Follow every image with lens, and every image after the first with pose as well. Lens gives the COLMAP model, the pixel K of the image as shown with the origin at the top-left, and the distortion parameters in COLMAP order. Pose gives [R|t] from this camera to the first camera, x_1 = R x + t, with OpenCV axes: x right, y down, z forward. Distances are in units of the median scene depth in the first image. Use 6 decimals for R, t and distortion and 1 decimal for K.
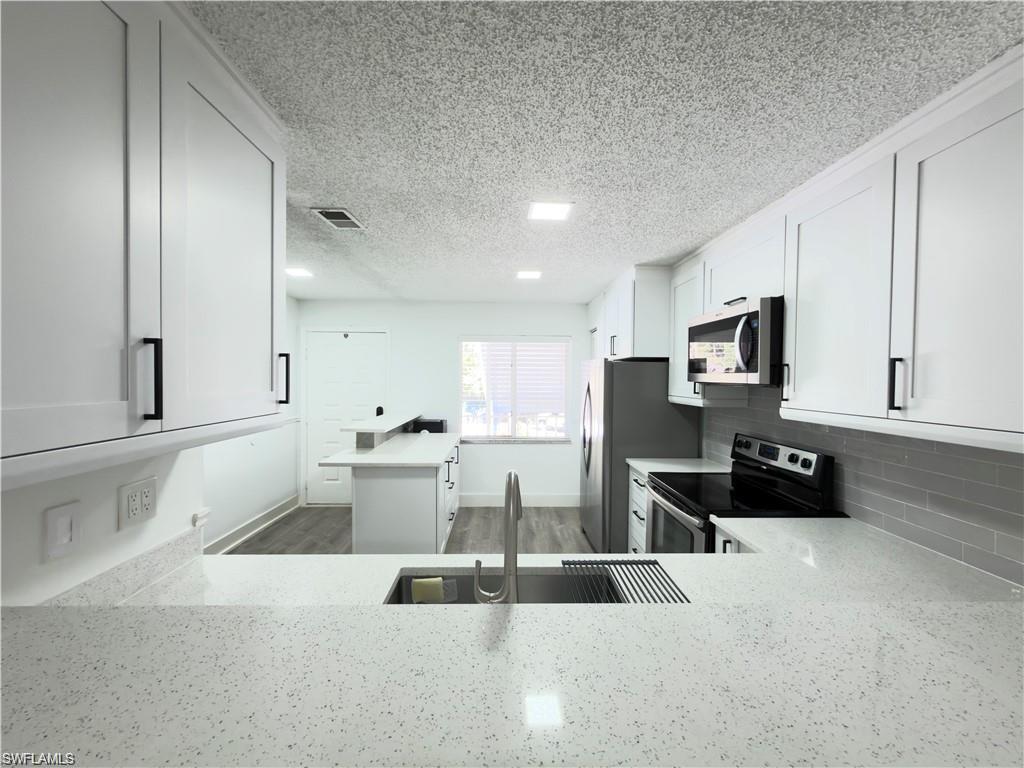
lens RADIAL K [[411.6, 0, 512.0], [0, 411.6, 384.0], [0, 0, 1]] dist [0.000142, 0.000051]
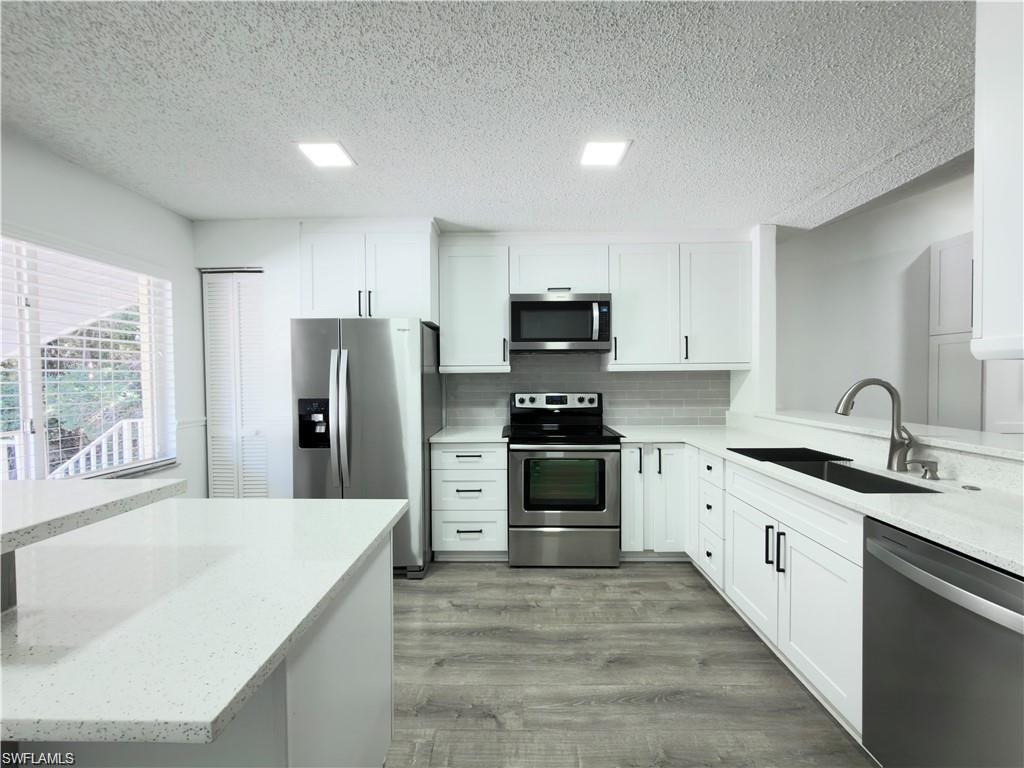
lens RADIAL K [[411.6, 0, 512.0], [0, 411.6, 384.0], [0, 0, 1]] dist [0.000142, 0.000051]
pose [[0.040403, -0.032461, 0.998656, -0.860787], [0.023053, 0.999236, 0.031547, 0.063458], [-0.998917, 0.021748, 0.041121, 1.157844]]
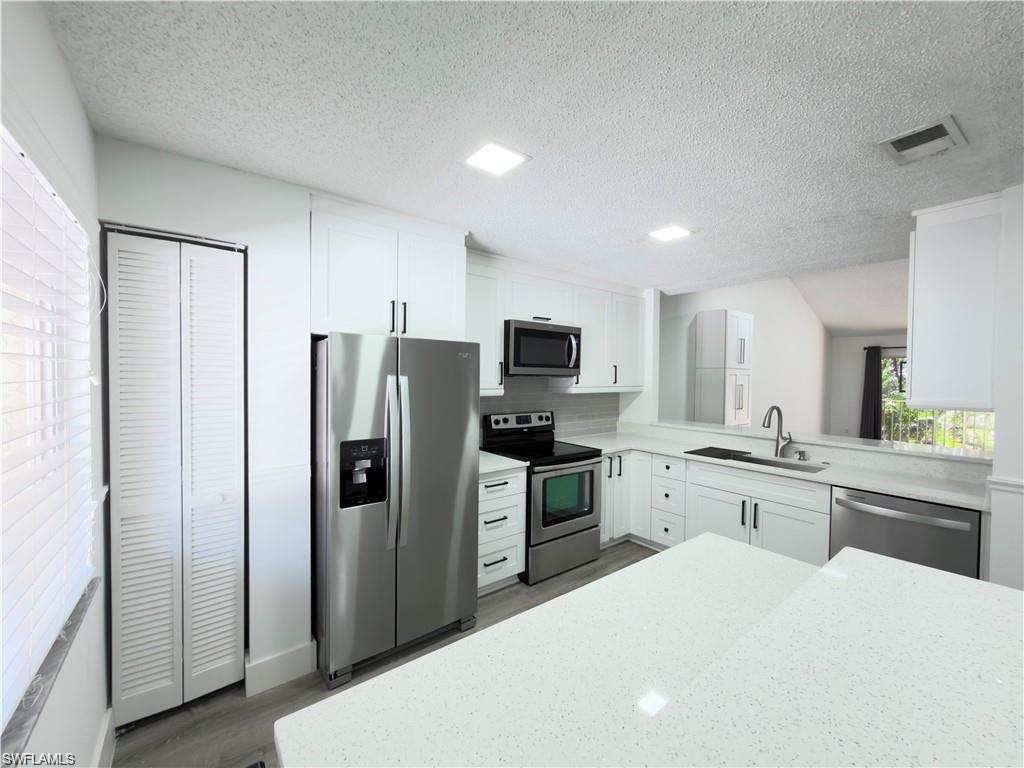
lens RADIAL K [[411.6, 0, 512.0], [0, 411.6, 384.0], [0, 0, 1]] dist [0.000142, 0.000051]
pose [[-0.594538, -0.036597, 0.803234, -0.610409], [-0.006160, 0.999142, 0.040963, -0.032161], [-0.804044, 0.019406, -0.594253, 2.054893]]
